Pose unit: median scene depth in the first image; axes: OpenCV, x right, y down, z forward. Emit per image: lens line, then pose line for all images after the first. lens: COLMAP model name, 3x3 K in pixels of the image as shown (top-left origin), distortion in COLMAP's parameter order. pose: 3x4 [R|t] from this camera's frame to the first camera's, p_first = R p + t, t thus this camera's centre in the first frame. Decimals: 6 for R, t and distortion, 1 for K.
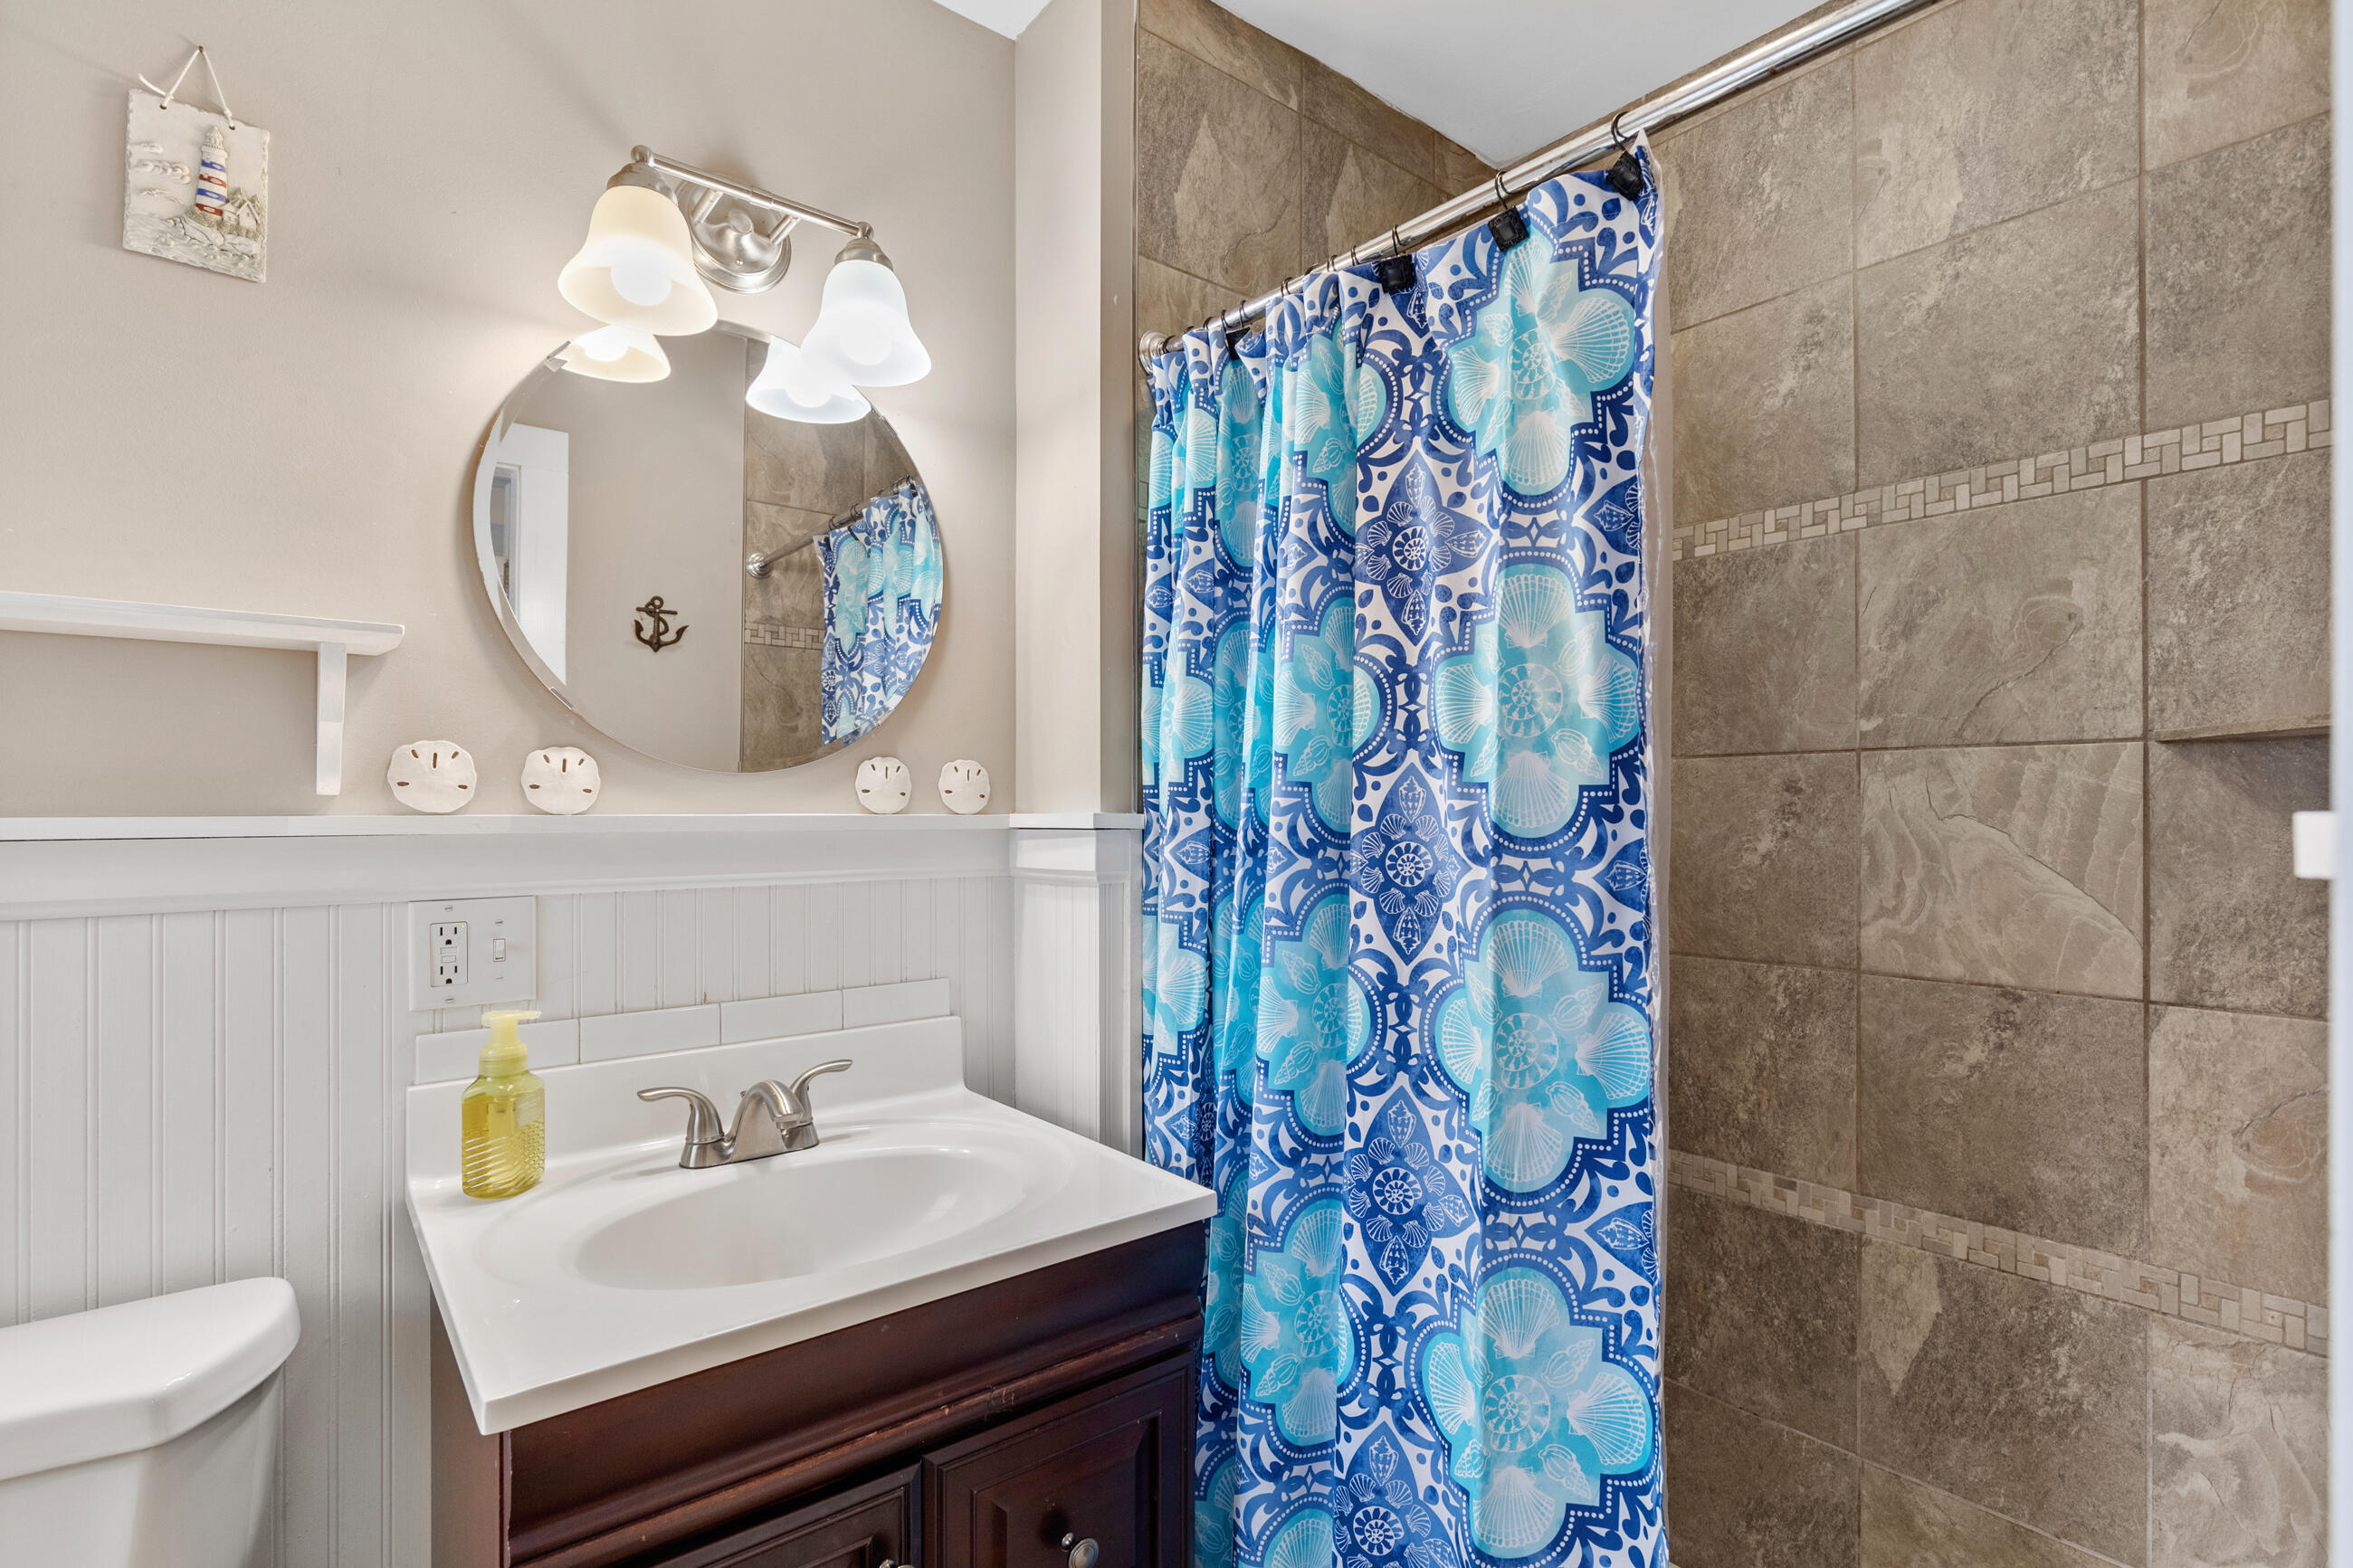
lens RADIAL K [[1142.7, 0, 1163.8], [0, 1142.7, 797.5], [0, 0, 1]] dist [0.001708, 0.000983]
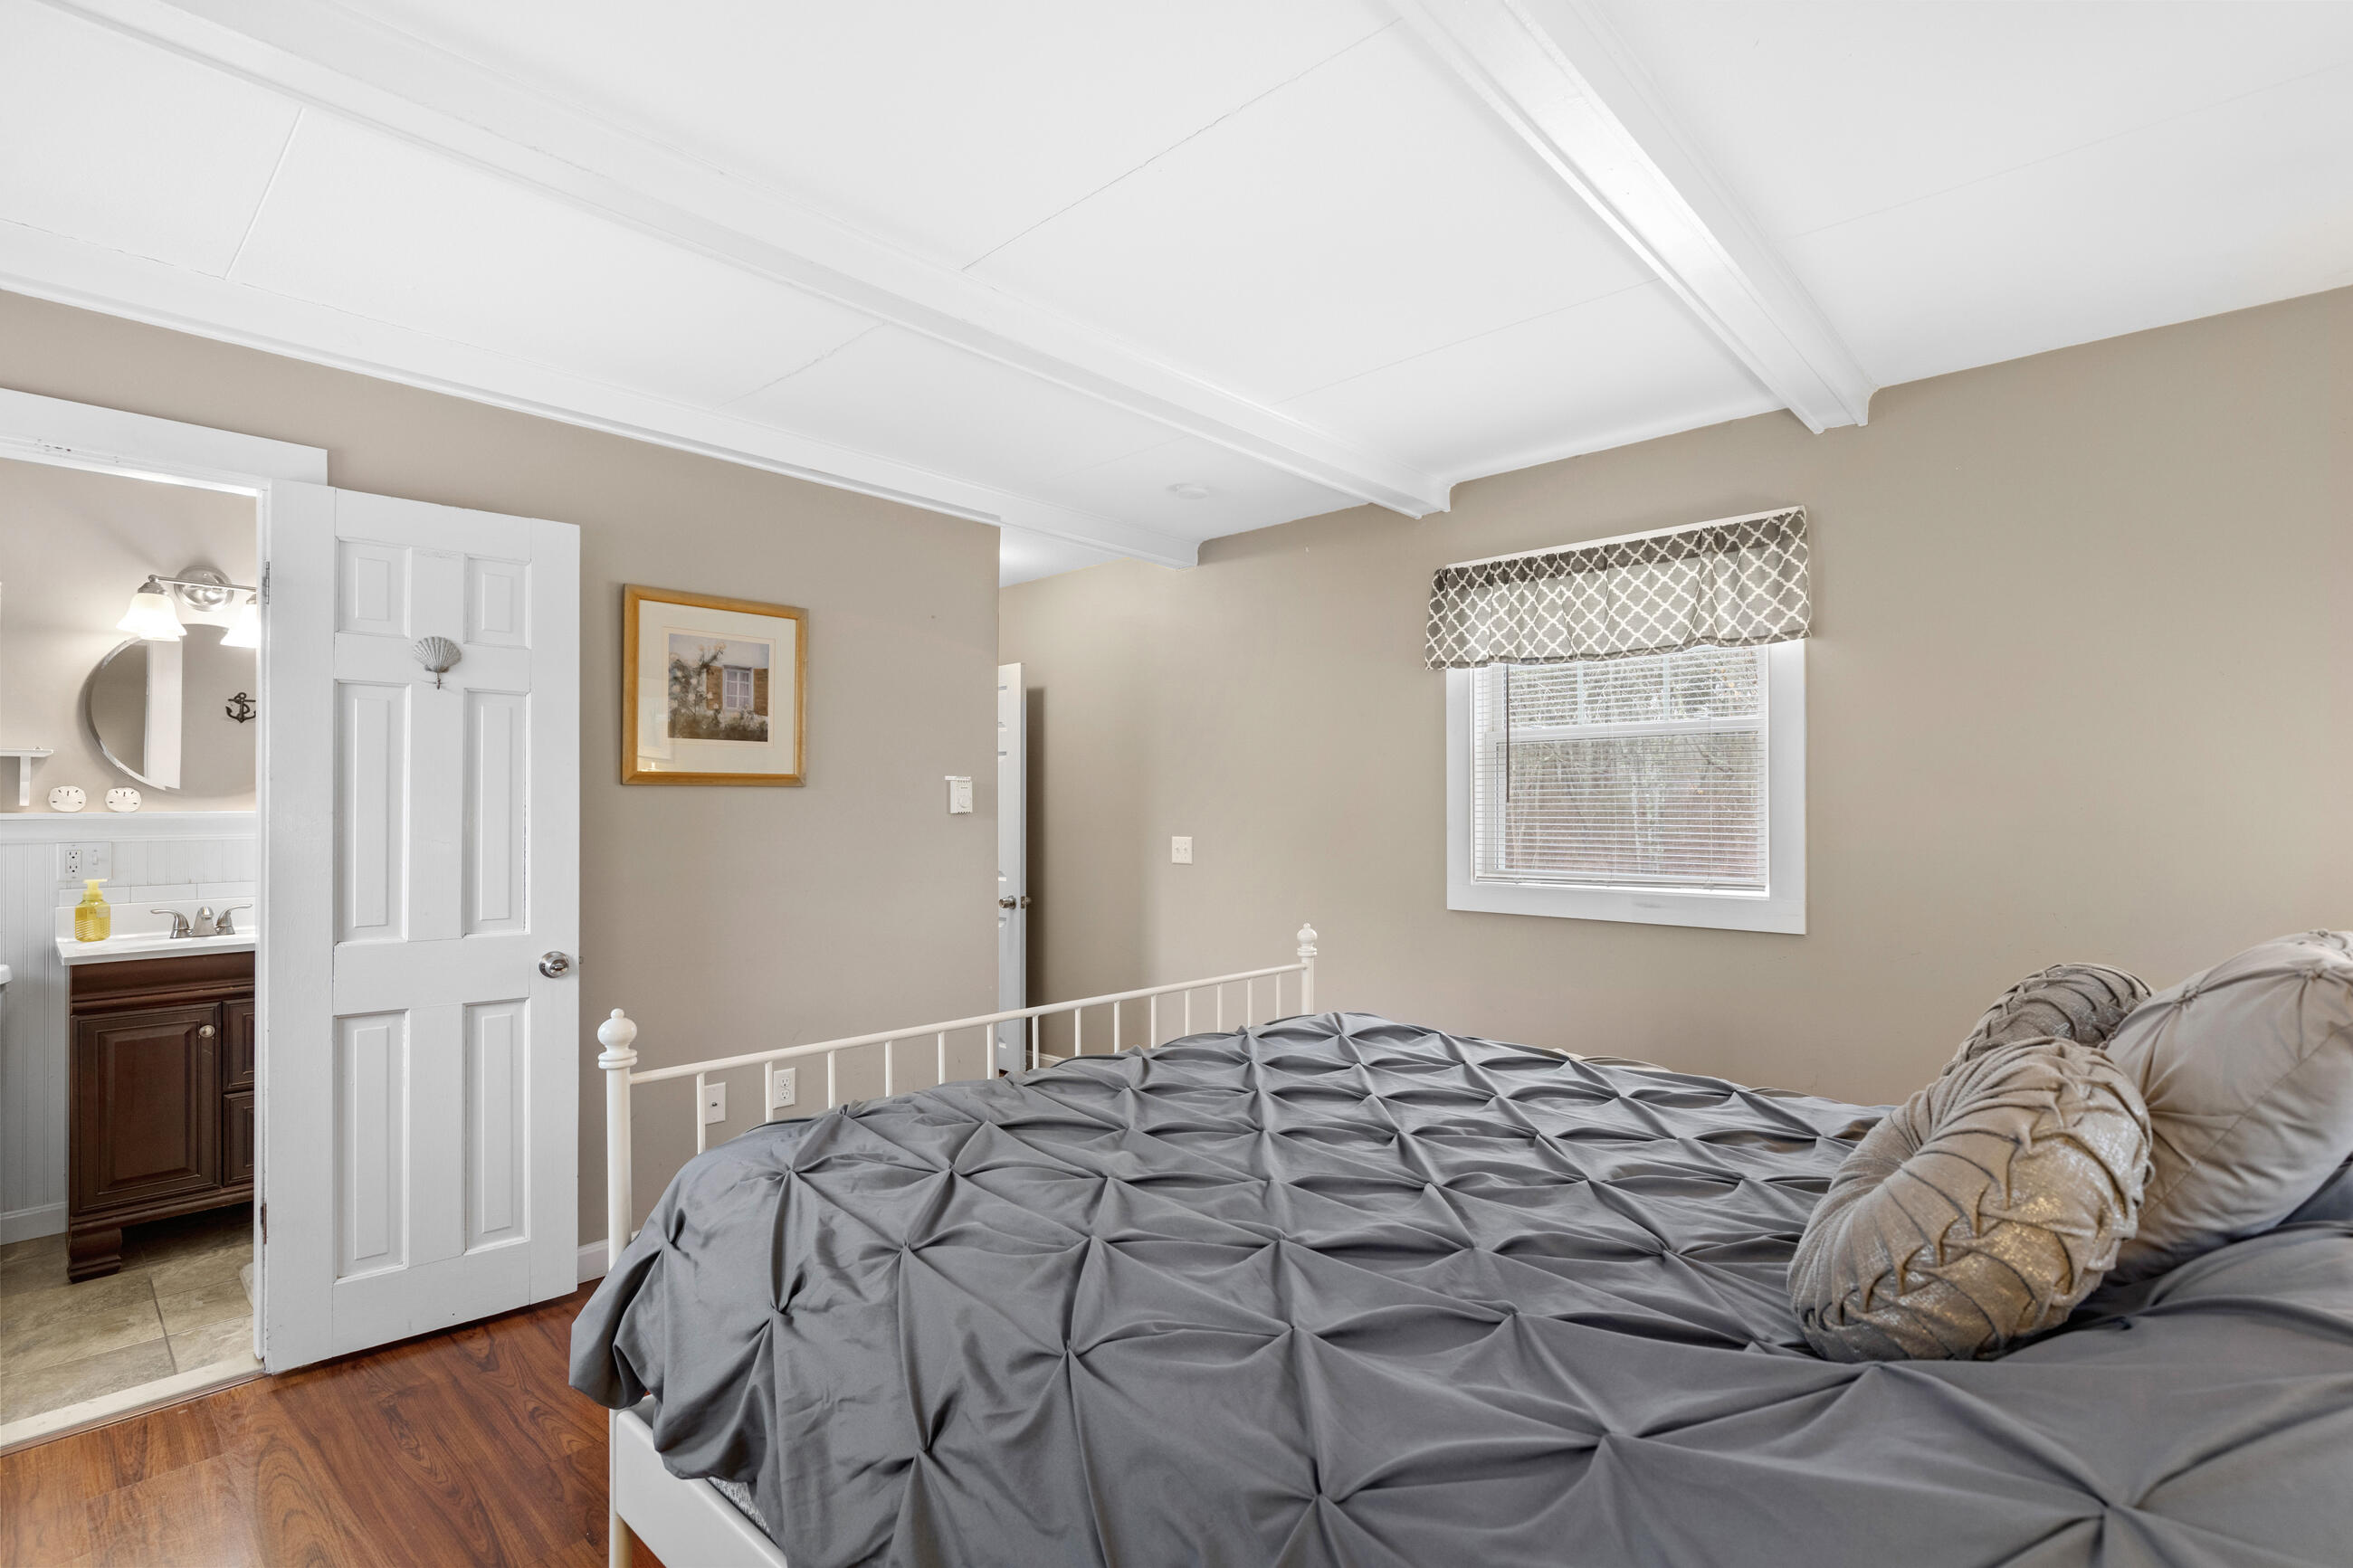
lens RADIAL K [[1142.7, 0, 1193.2], [0, 1142.7, 790.8], [0, 0, 1]] dist [0.001708, 0.000983]
pose [[0.988303, -0.001273, 0.152499, 1.671751], [0.002124, 0.999983, -0.005419, -0.017768], [-0.152490, 0.005680, 0.988289, -2.212139]]
